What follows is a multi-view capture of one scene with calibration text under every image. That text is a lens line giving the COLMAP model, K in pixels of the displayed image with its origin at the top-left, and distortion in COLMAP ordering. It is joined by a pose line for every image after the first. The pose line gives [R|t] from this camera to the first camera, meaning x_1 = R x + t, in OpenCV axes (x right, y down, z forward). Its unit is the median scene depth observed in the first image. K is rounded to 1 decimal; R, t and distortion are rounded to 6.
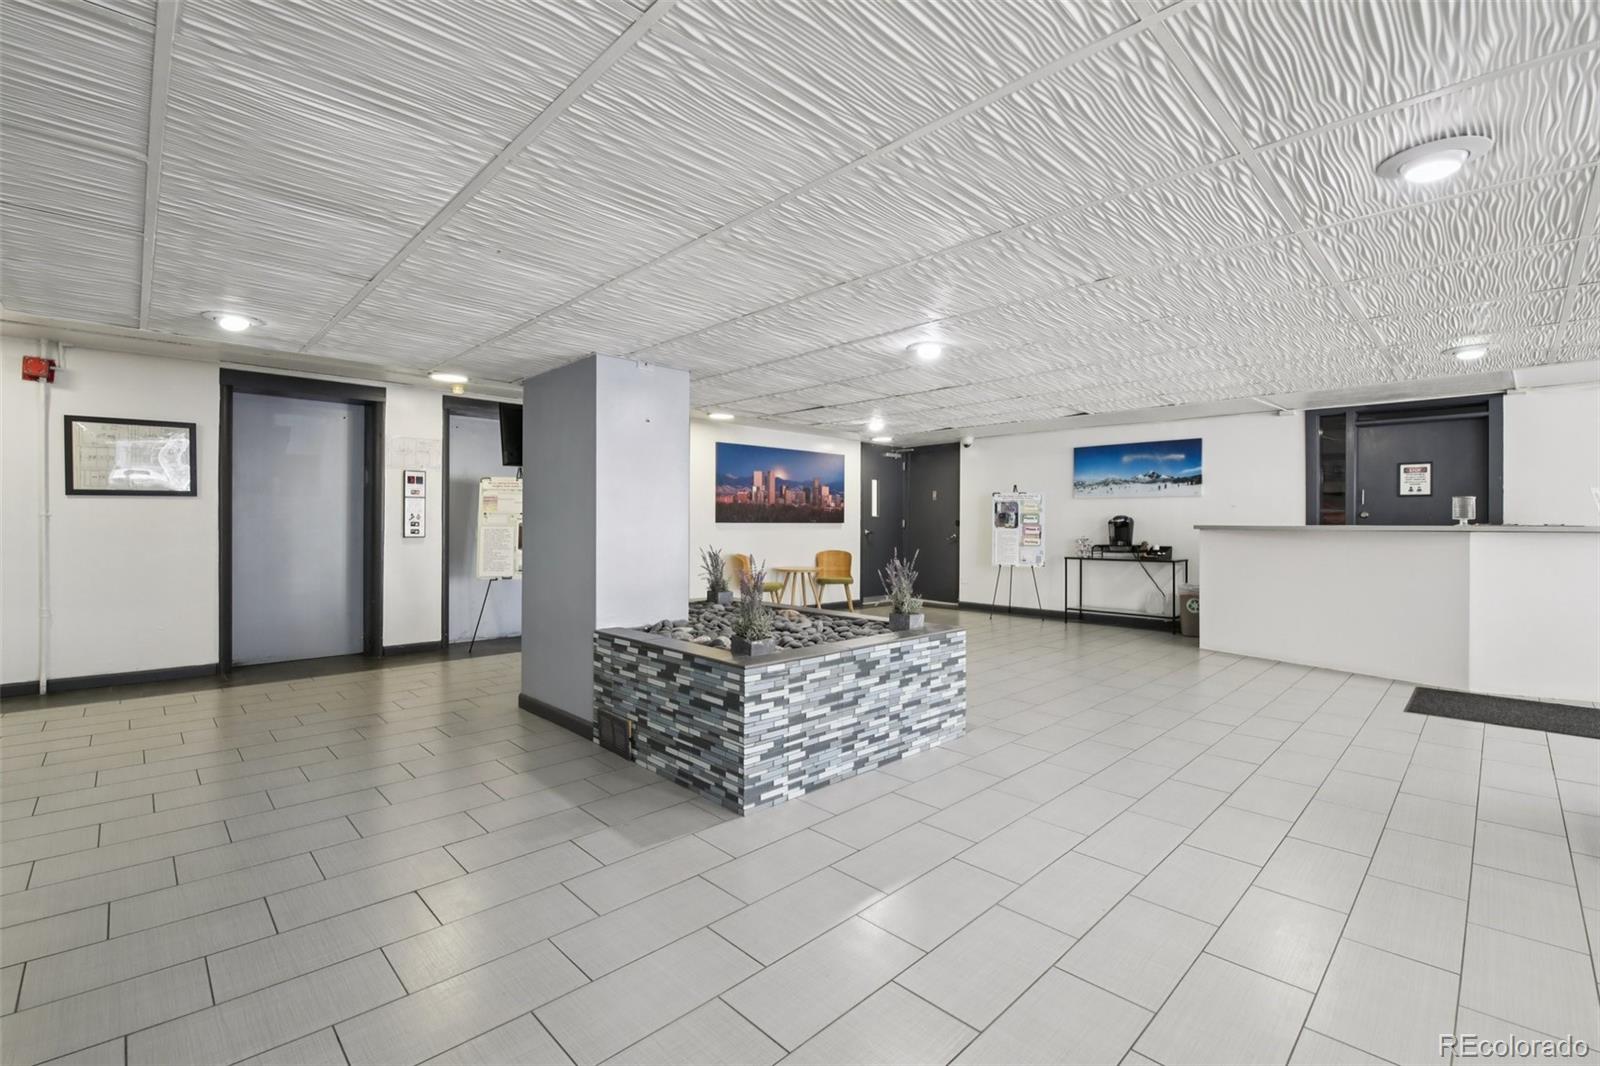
lens RADIAL K [[696.5, 0, 798.1], [0, 696.5, 526.5], [0, 0, 1]] dist [-0.018092, -0.002914]
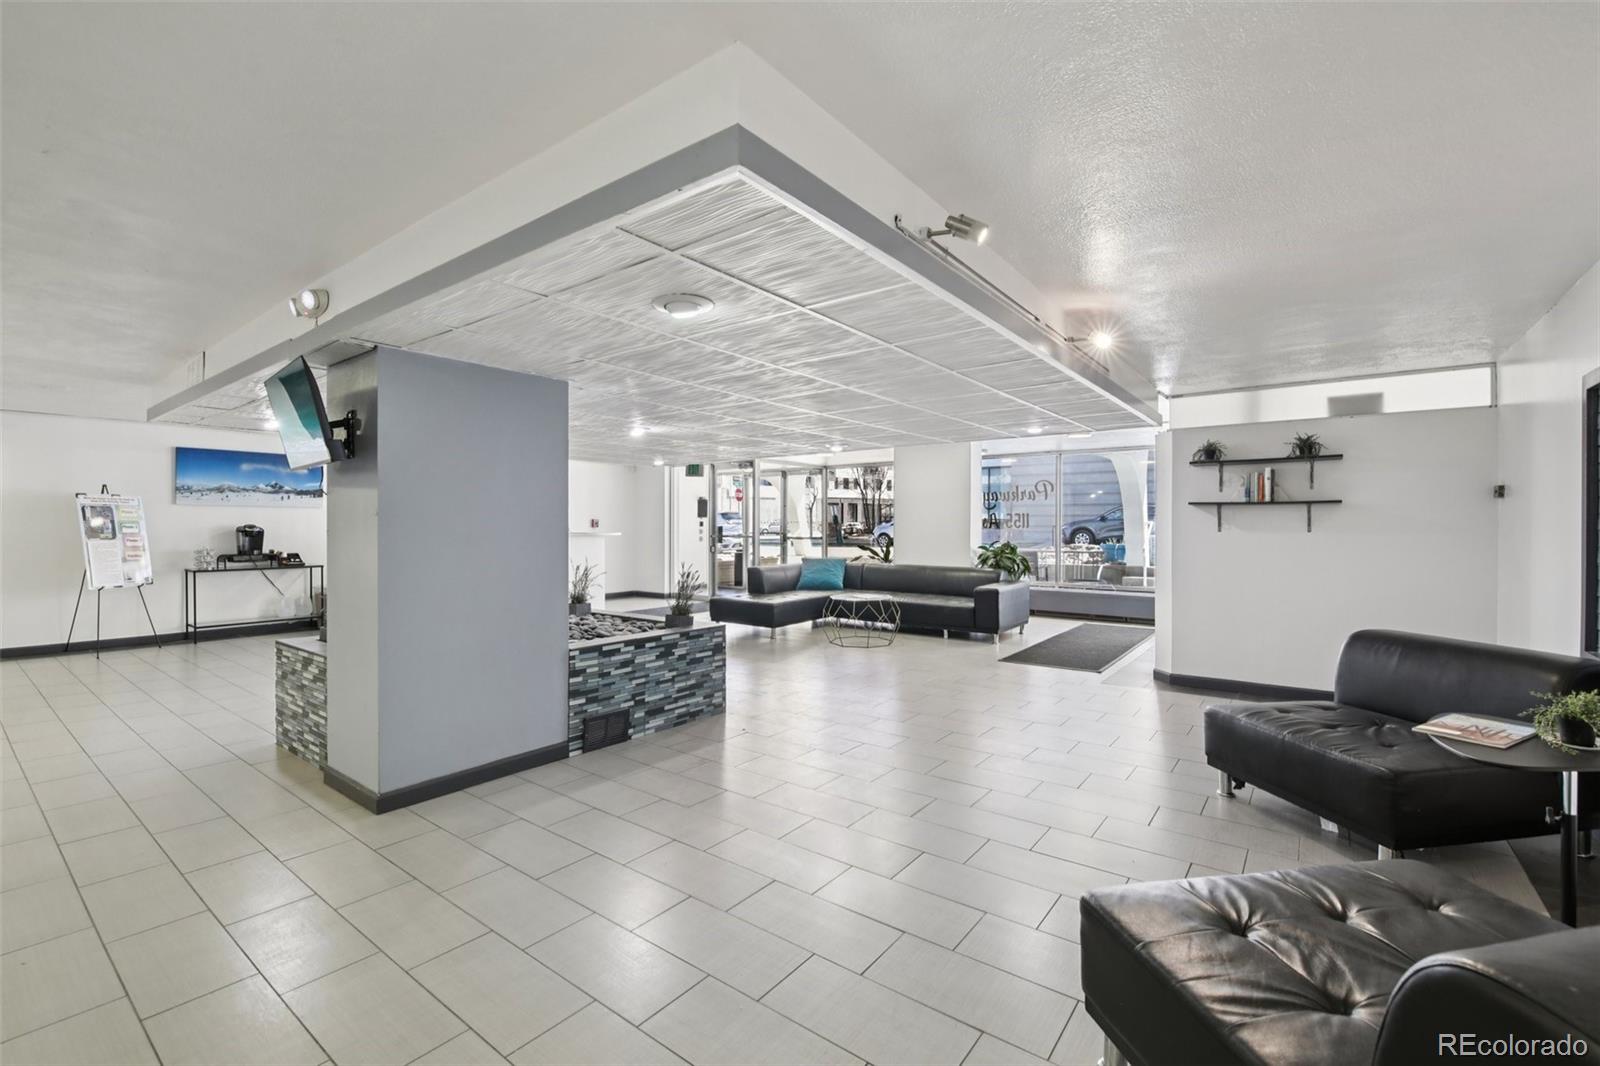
lens RADIAL K [[696.5, 0, 797.7], [0, 696.5, 526.8], [0, 0, 1]] dist [-0.018092, -0.002914]
pose [[-0.150408, -0.005913, 0.988606, -1.460960], [-0.000053, 0.999982, 0.005973, -0.042702], [-0.988624, 0.000846, -0.150406, 0.873581]]
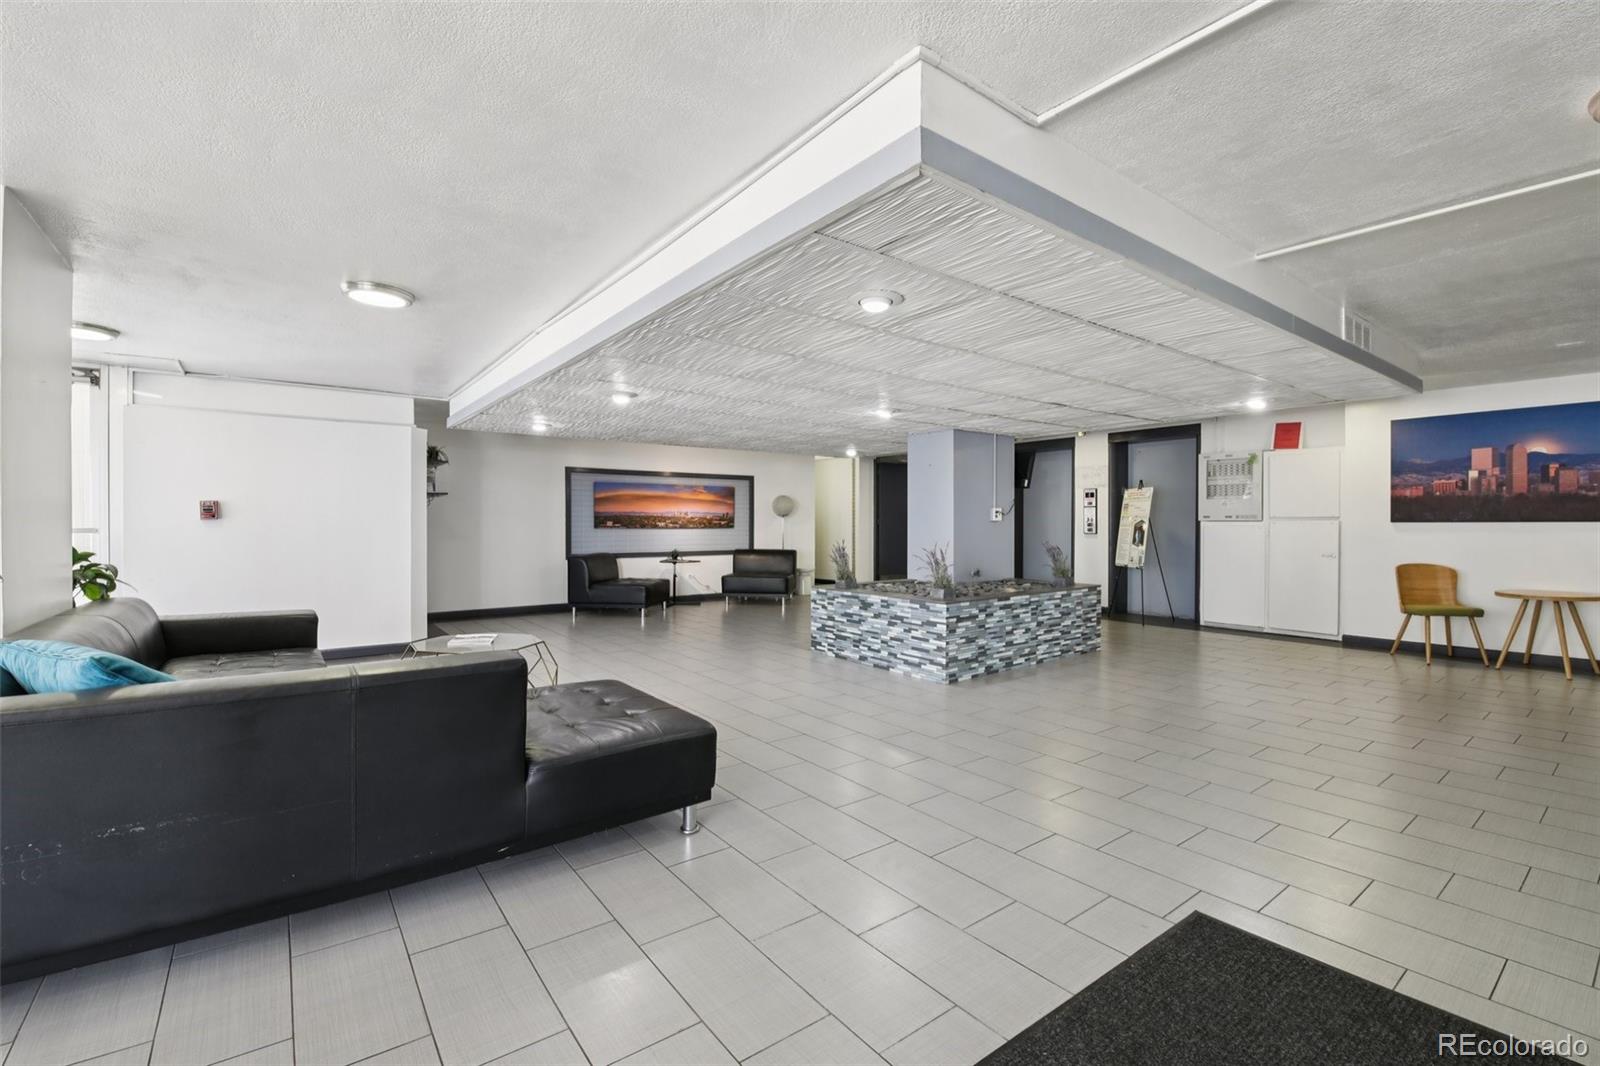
lens RADIAL K [[696.5, 0, 800.0], [0, 696.5, 529.5], [0, 0, 1]] dist [-0.018092, -0.002914]
pose [[-0.129519, 0.004325, -0.991568, 1.742374], [-0.002935, 0.999984, 0.004745, 0.003458], [0.991573, 0.003524, -0.129504, 0.995610]]
